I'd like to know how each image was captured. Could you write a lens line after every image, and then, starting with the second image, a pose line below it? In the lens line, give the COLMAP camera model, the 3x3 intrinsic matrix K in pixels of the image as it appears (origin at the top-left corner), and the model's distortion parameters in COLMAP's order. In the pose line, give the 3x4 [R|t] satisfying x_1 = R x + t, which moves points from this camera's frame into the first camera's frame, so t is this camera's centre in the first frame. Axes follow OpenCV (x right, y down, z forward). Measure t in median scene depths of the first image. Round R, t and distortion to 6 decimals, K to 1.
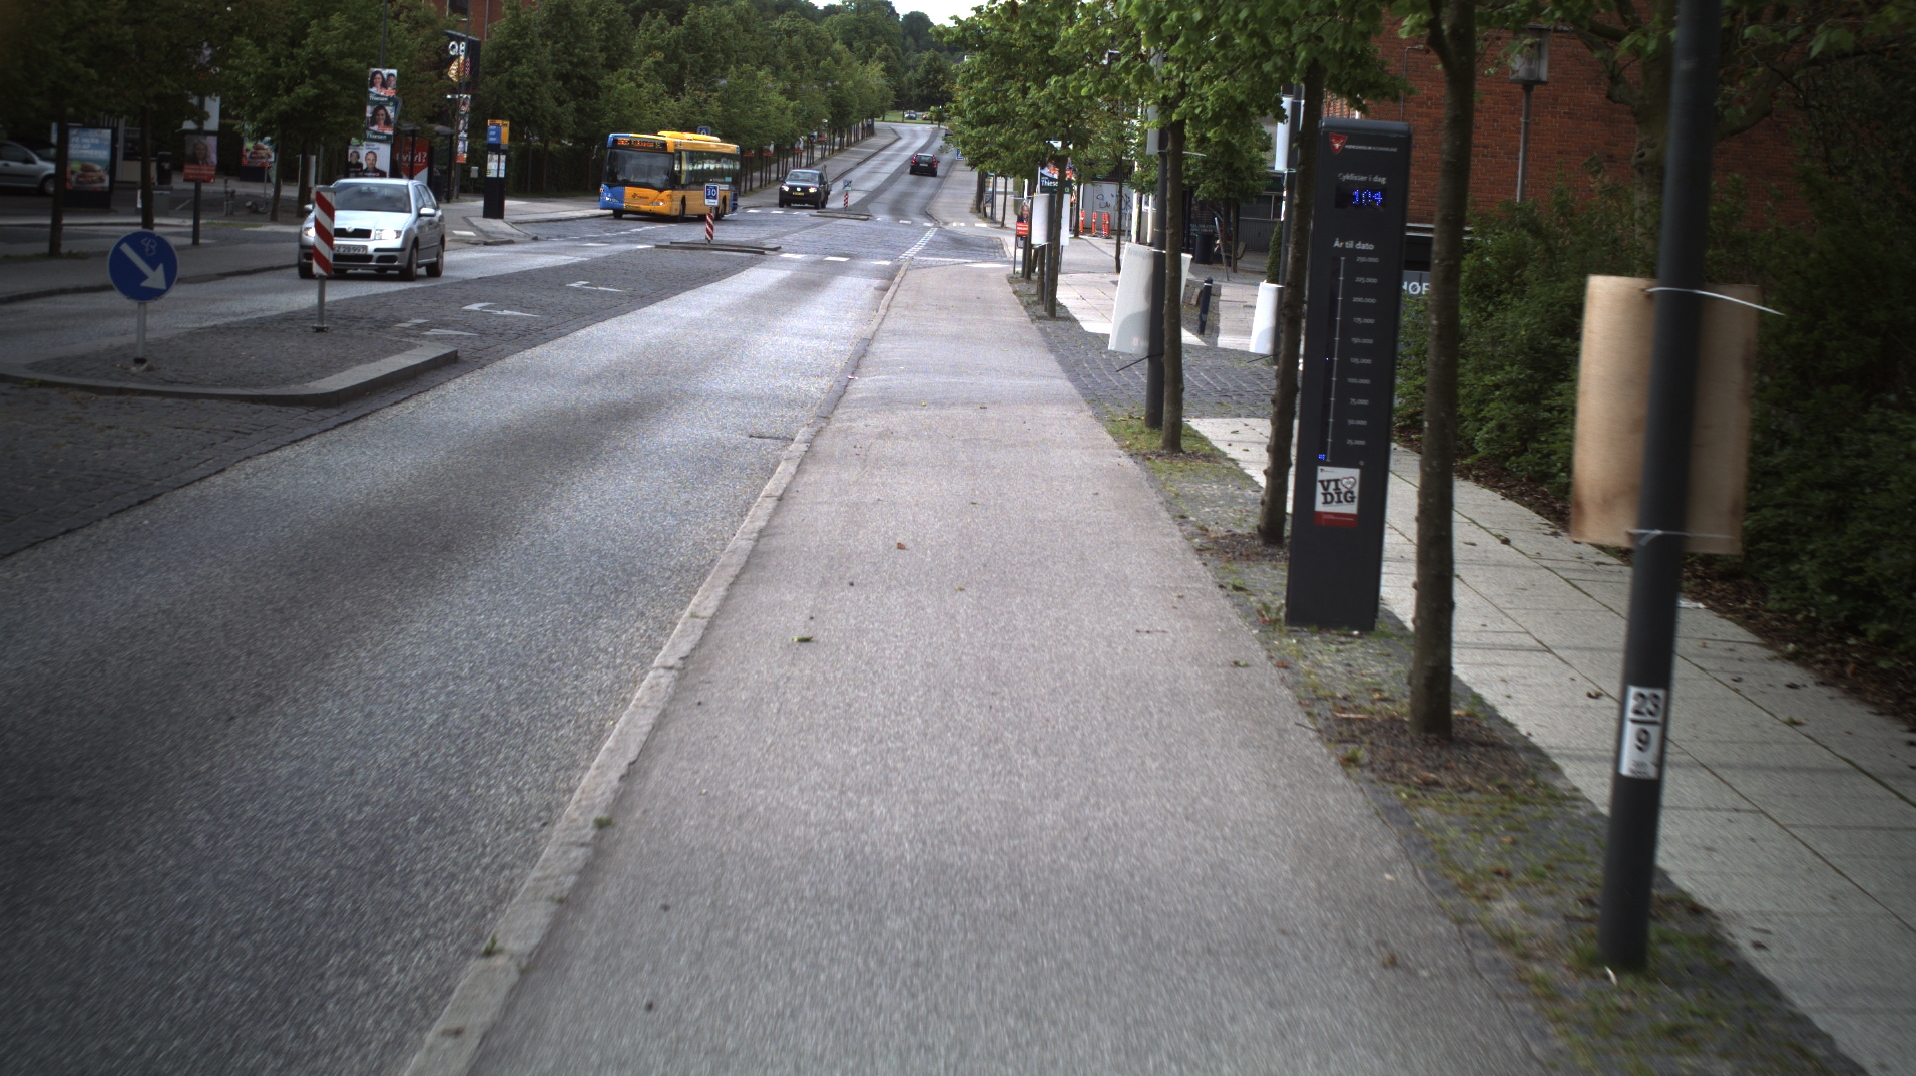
lens RADIAL K [[3288.9, 0, 958.0], [0, 3288.9, 538.0], [0, 0, 1]] dist [-0.305383, 0.493745]
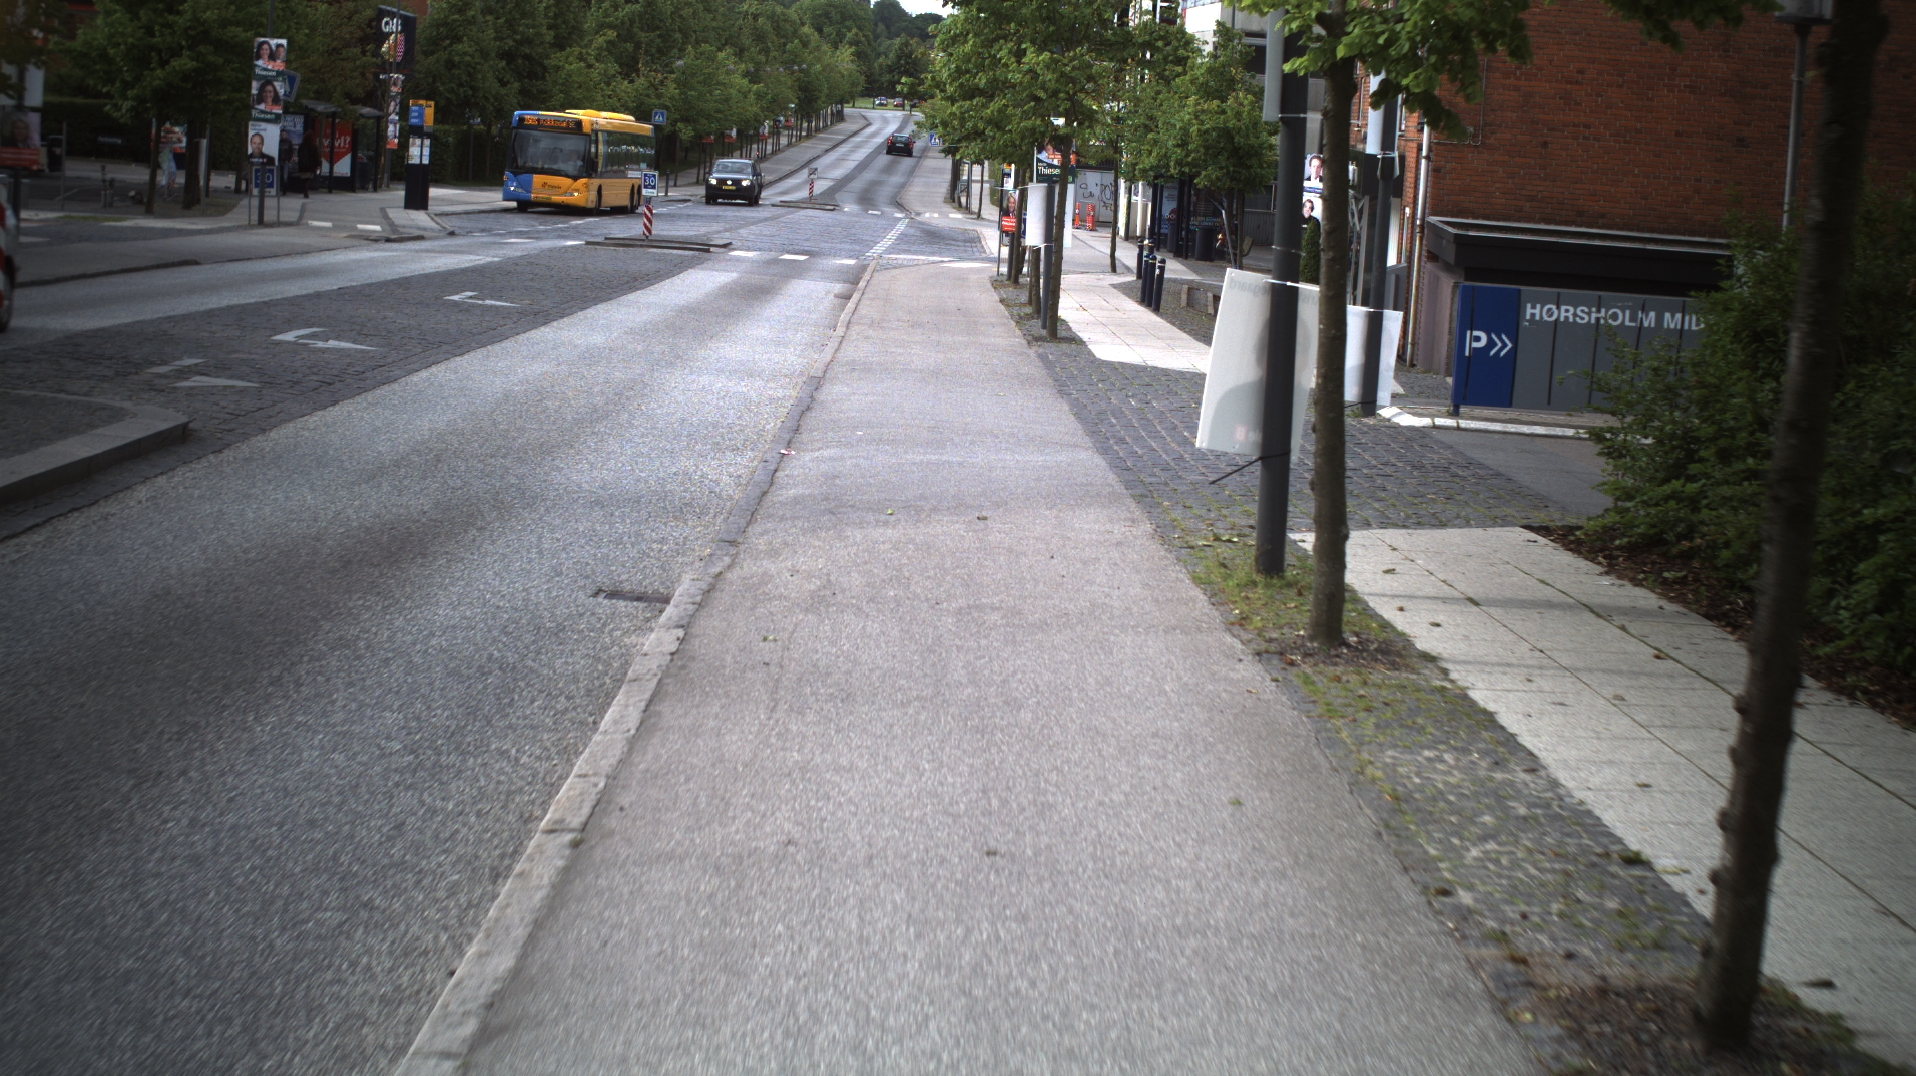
lens RADIAL K [[3288.9, 0, 958.0], [0, 3288.9, 538.0], [0, 0, 1]] dist [-0.305383, 0.493745]
pose [[0.999960, 0.000872, 0.008867, -0.001032], [-0.000904, 0.999993, 0.003618, -0.014385], [-0.008864, -0.003626, 0.999954, 0.134187]]
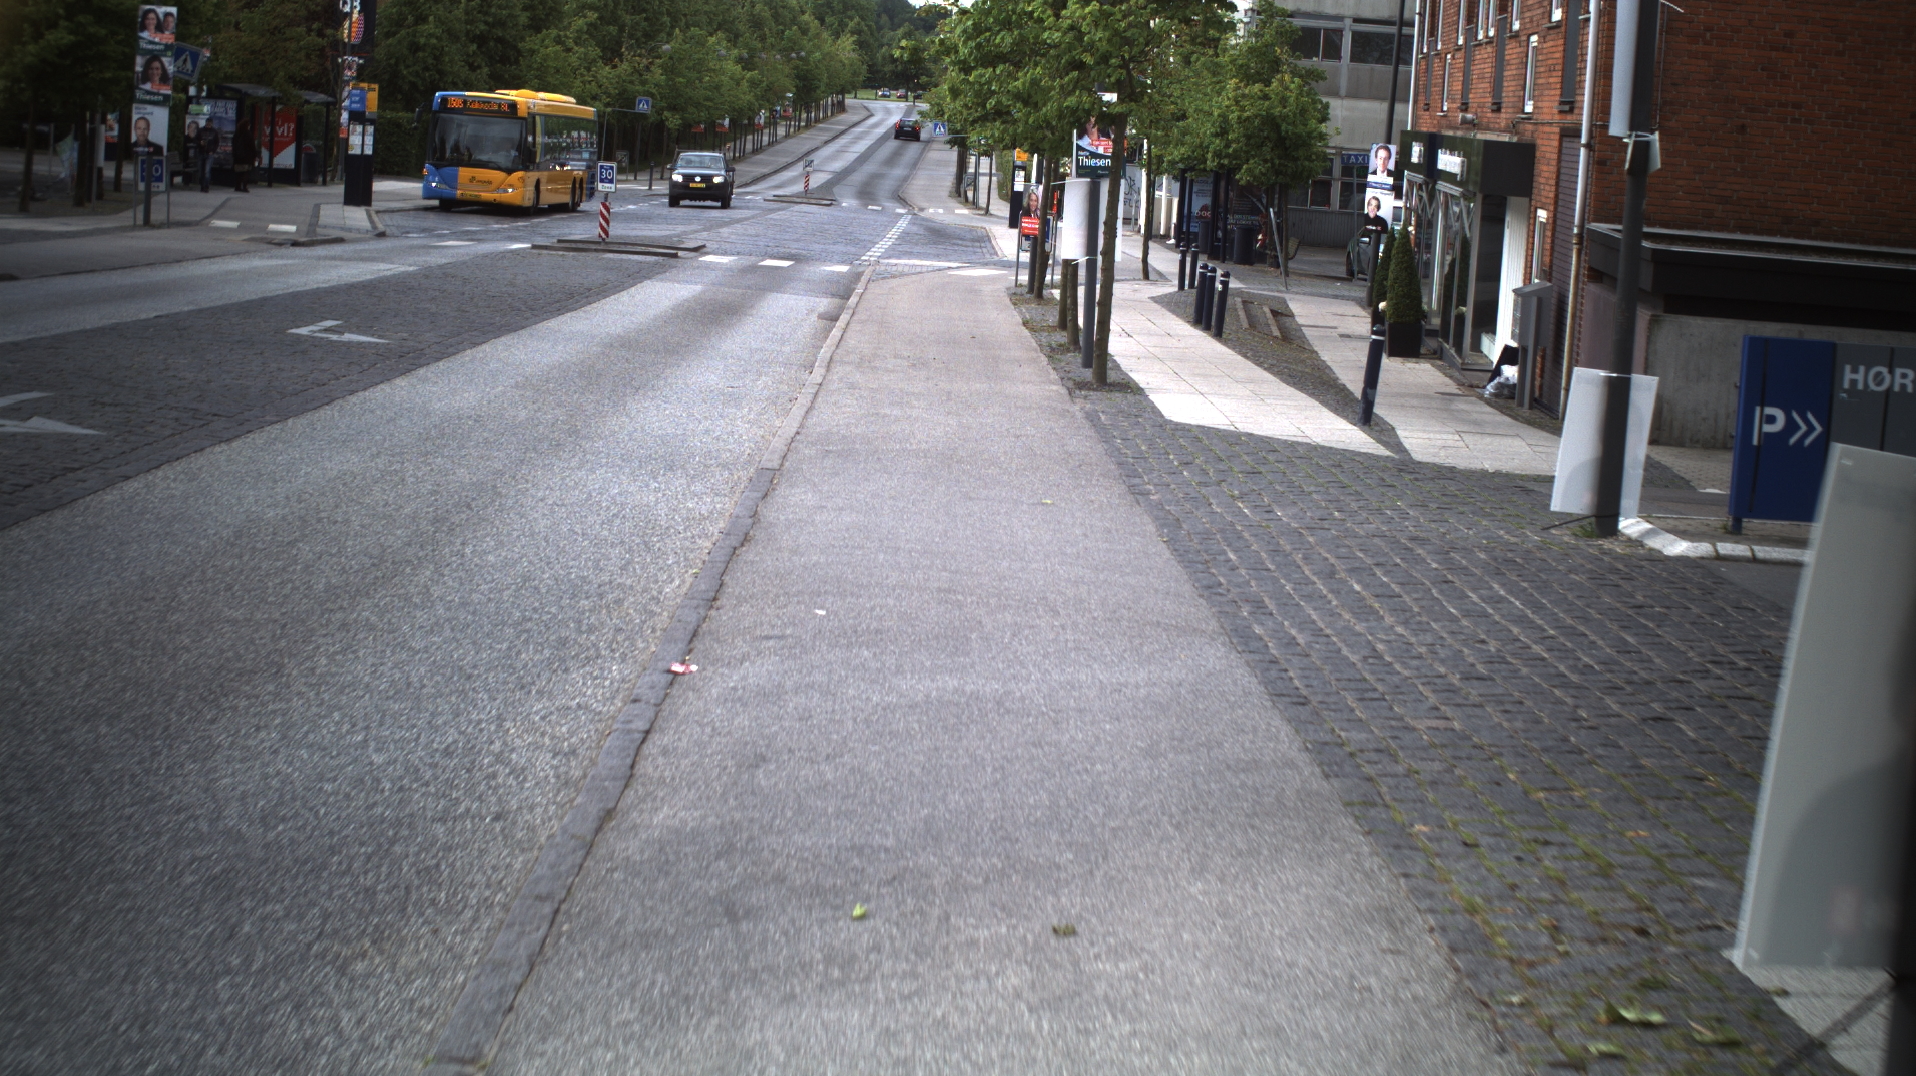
lens RADIAL K [[3288.9, 0, 958.0], [0, 3288.9, 538.0], [0, 0, 1]] dist [-0.305383, 0.493745]
pose [[0.999966, 0.002255, 0.007984, -0.001504], [-0.002302, 0.999980, 0.005821, -0.028723], [-0.007970, -0.005839, 0.999951, 0.269129]]
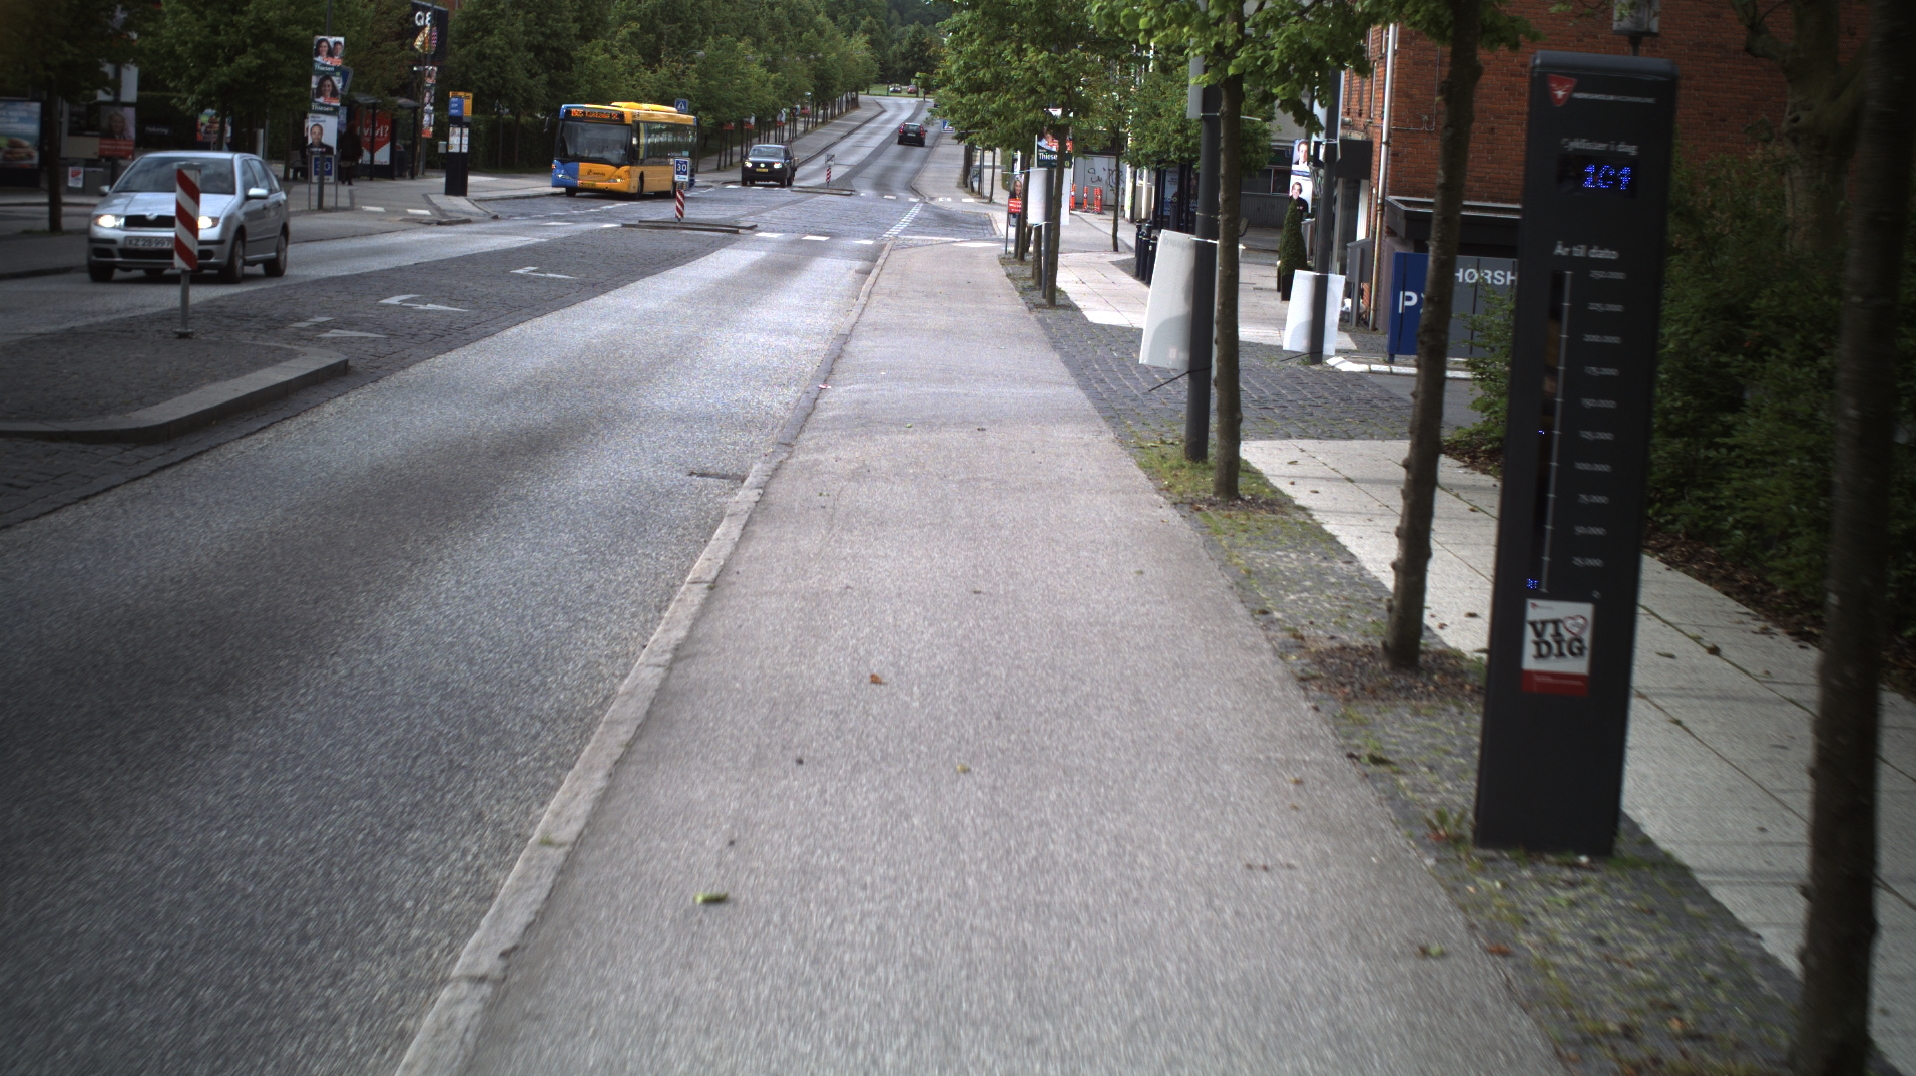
lens RADIAL K [[3288.9, 0, 958.0], [0, 3288.9, 538.0], [0, 0, 1]] dist [-0.305383, 0.493745]
pose [[0.999987, -0.003082, 0.004120, -0.000604], [0.003050, 0.999964, 0.007901, -0.007163], [-0.004144, -0.007889, 0.999960, 0.067168]]
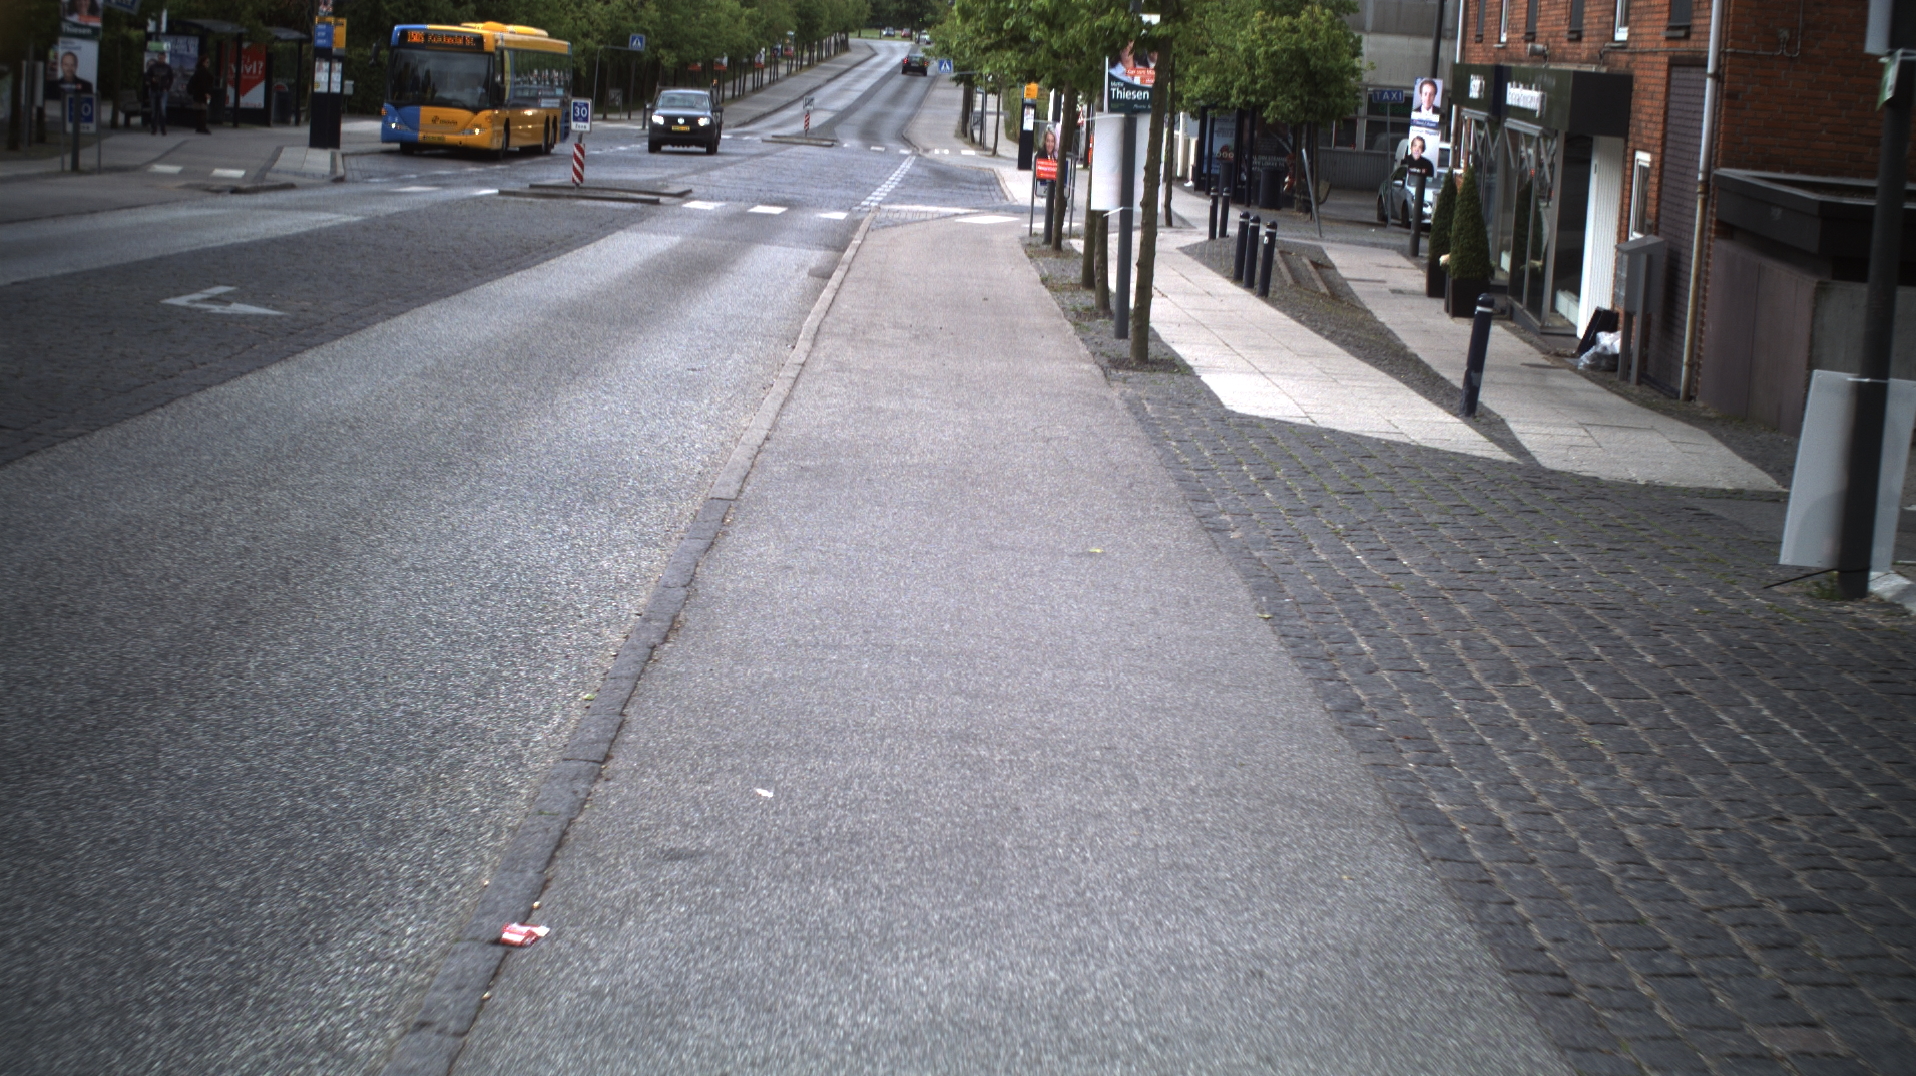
lens RADIAL K [[3288.9, 0, 958.0], [0, 3288.9, 538.0], [0, 0, 1]] dist [-0.305383, 0.493745]
pose [[0.999980, 0.000720, 0.006308, -0.001613], [-0.000871, 0.999713, 0.023938, -0.035311], [-0.006289, -0.023943, 0.999694, 0.336722]]
